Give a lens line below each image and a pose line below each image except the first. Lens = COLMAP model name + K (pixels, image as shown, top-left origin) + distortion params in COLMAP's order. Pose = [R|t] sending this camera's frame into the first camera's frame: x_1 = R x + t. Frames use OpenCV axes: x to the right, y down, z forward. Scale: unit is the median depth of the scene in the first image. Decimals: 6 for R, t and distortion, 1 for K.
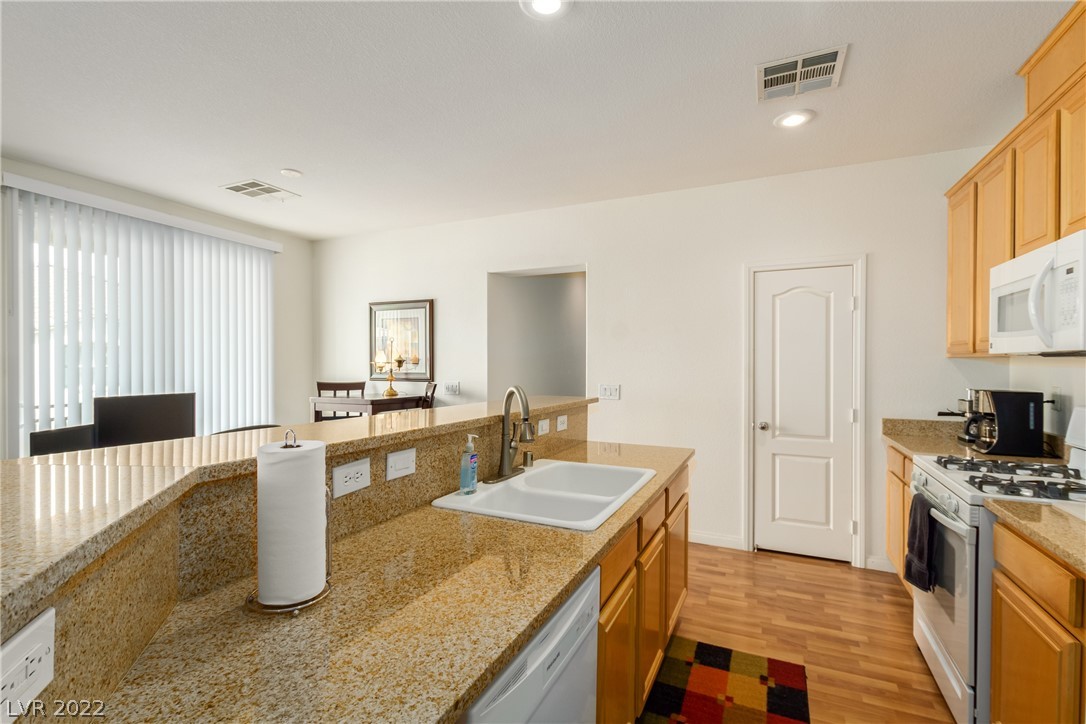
lens RADIAL K [[492.8, 0, 555.9], [0, 492.8, 364.6], [0, 0, 1]] dist [0.005383, -0.000673]
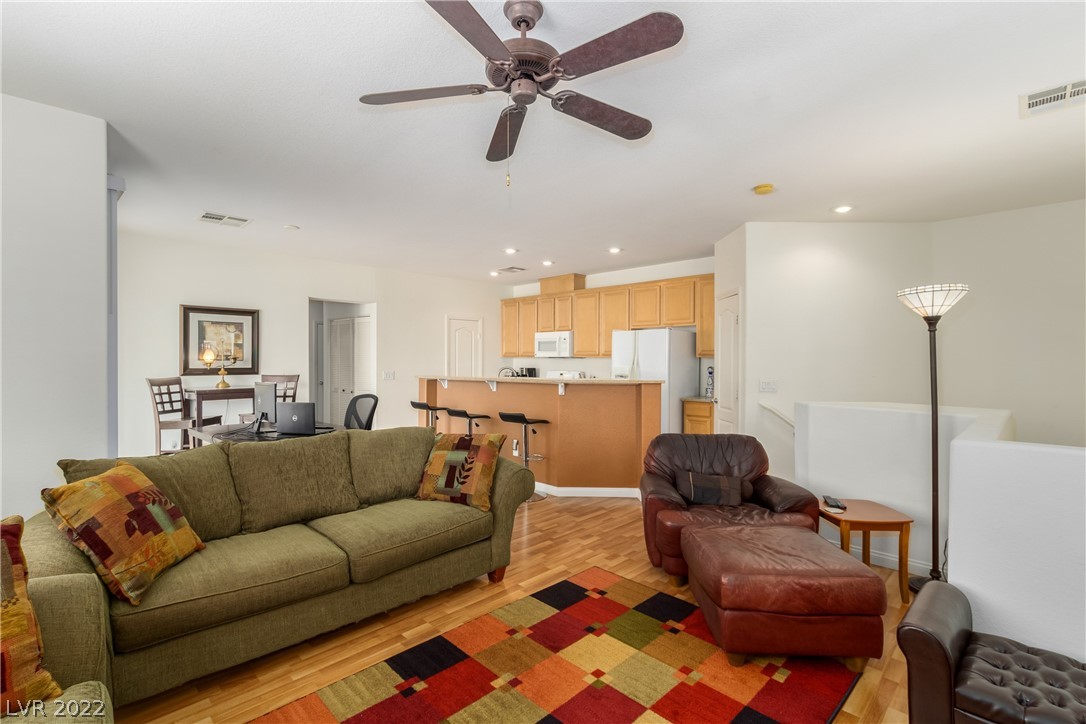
lens RADIAL K [[492.8, 0, 511.2], [0, 492.8, 360.1], [0, 0, 1]] dist [0.005383, -0.000673]
pose [[0.397110, -0.001435, 0.917770, -1.705729], [0.011302, 0.999931, -0.003326, 0.013482], [-0.917701, 0.011693, 0.397099, -0.169631]]
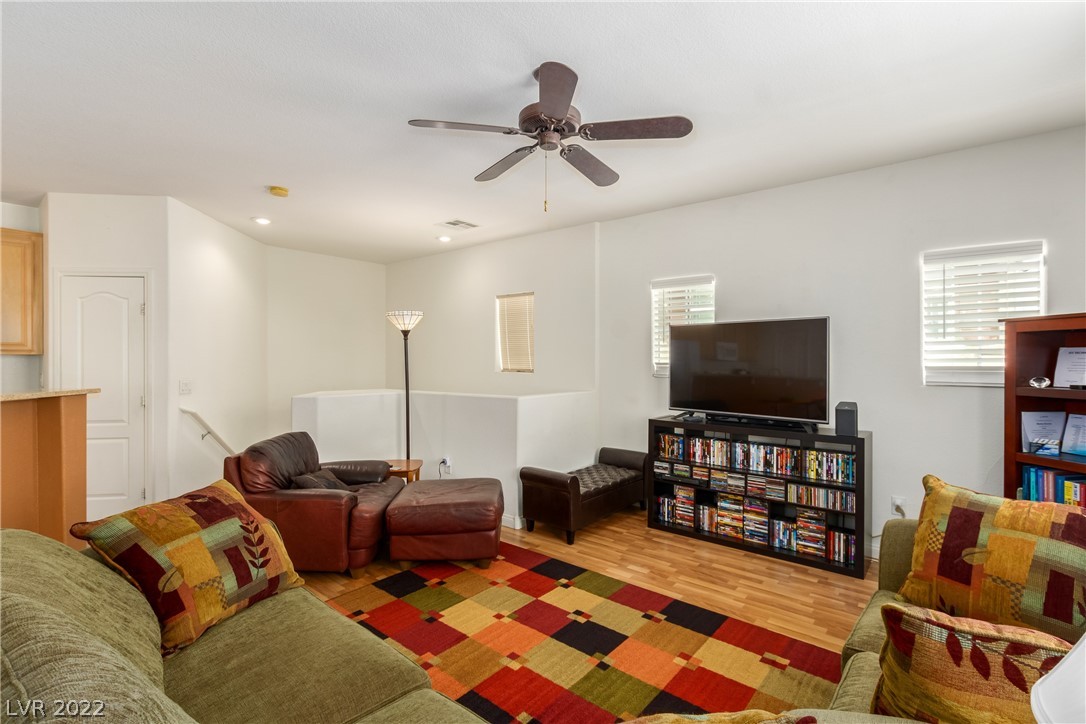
lens RADIAL K [[492.8, 0, 564.8], [0, 492.8, 354.9], [0, 0, 1]] dist [0.005383, -0.000673]
pose [[-0.966075, 0.001486, 0.258259, -1.374508], [0.003440, 0.999969, 0.007117, 0.000893], [-0.258240, 0.007764, -0.966050, 0.713264]]
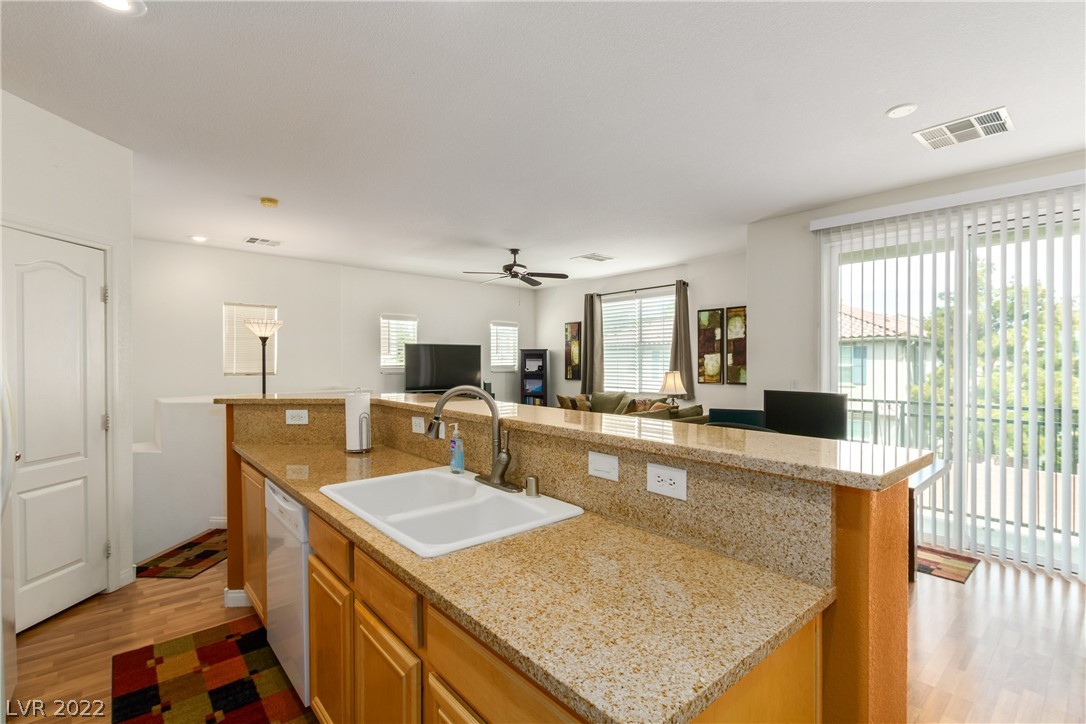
lens RADIAL K [[492.8, 0, 520.4], [0, 492.8, 356.7], [0, 0, 1]] dist [0.005383, -0.000673]
pose [[-0.449604, -0.009528, -0.893177, 0.413573], [-0.012563, 0.999912, -0.004343, -0.002636], [0.893140, 0.009268, -0.449684, 0.868685]]
